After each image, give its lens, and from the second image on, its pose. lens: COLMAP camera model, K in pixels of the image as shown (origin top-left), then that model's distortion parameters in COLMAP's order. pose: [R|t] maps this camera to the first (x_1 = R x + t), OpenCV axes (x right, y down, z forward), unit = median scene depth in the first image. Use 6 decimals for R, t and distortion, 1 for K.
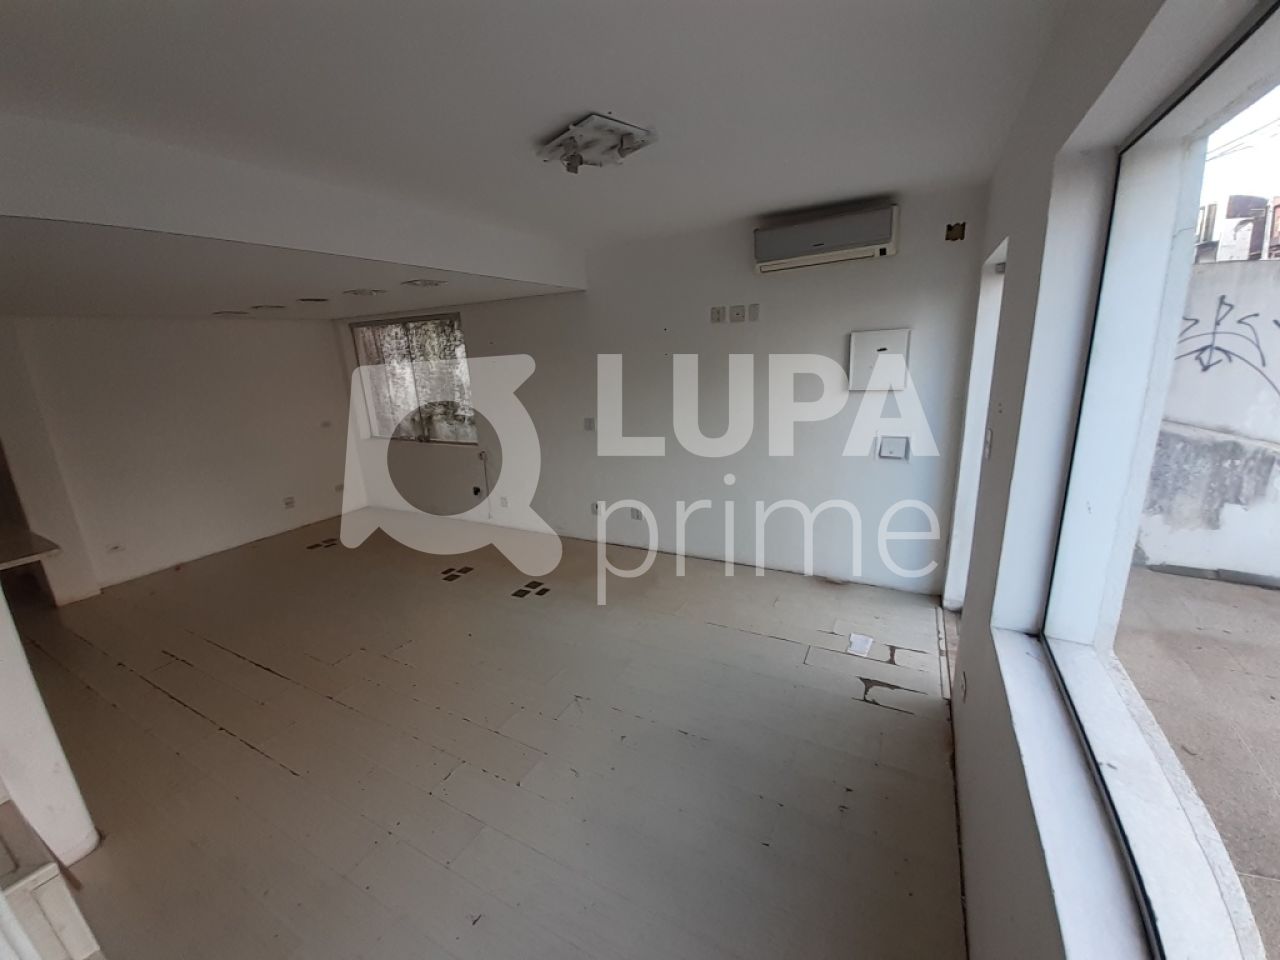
lens RADIAL K [[506.6, 0, 644.5], [0, 506.6, 479.8], [0, 0, 1]] dist [0.018383, -0.016671]
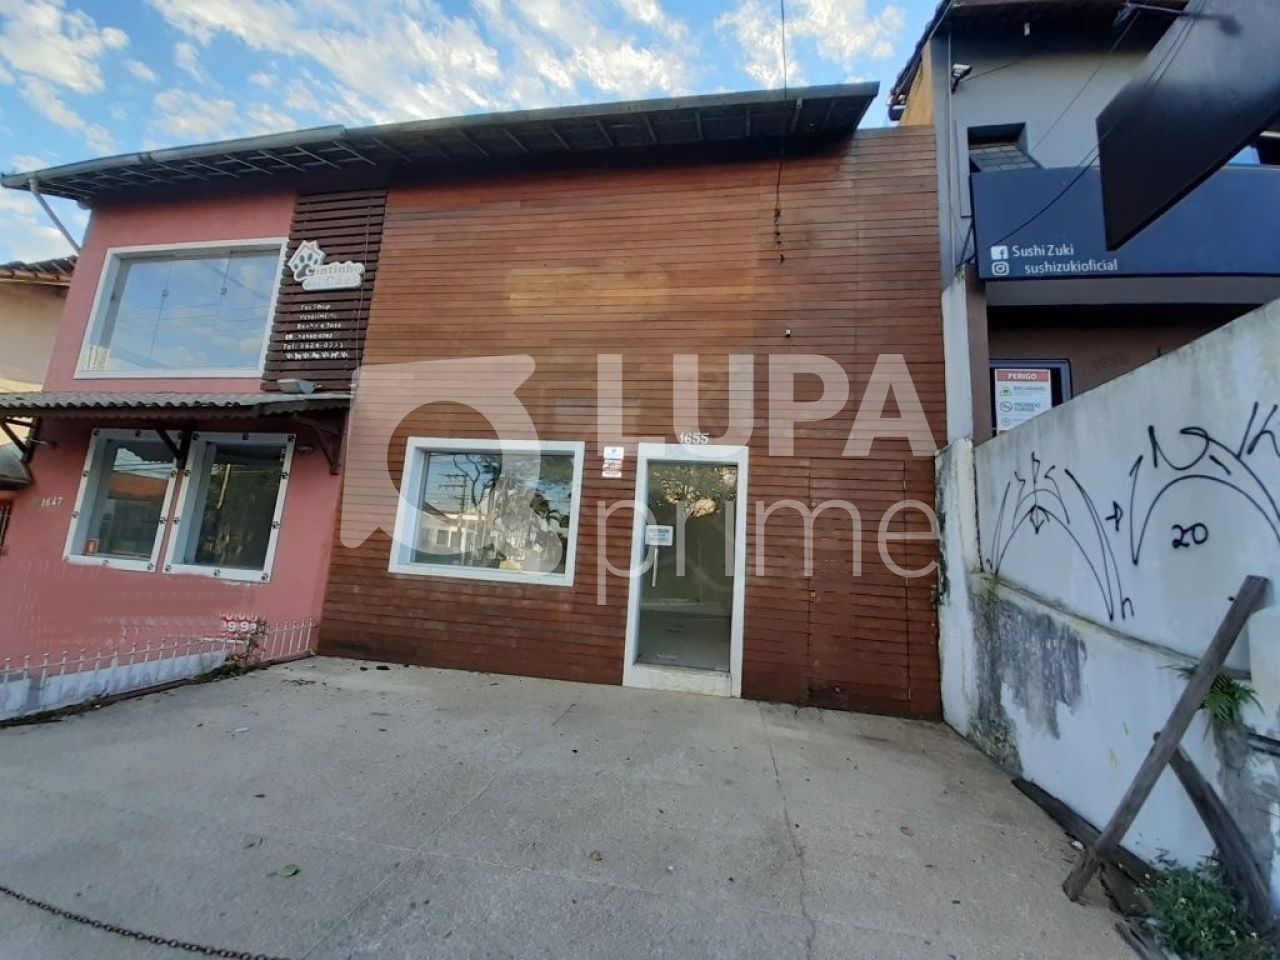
lens RADIAL K [[506.6, 0, 644.5], [0, 506.6, 479.8], [0, 0, 1]] dist [0.018383, -0.016671]
pose [[0.314712, -0.103796, -0.943495, 1.773041], [-0.310845, 0.927920, -0.205768, 0.091899], [0.896845, 0.358038, 0.259764, 0.133073]]
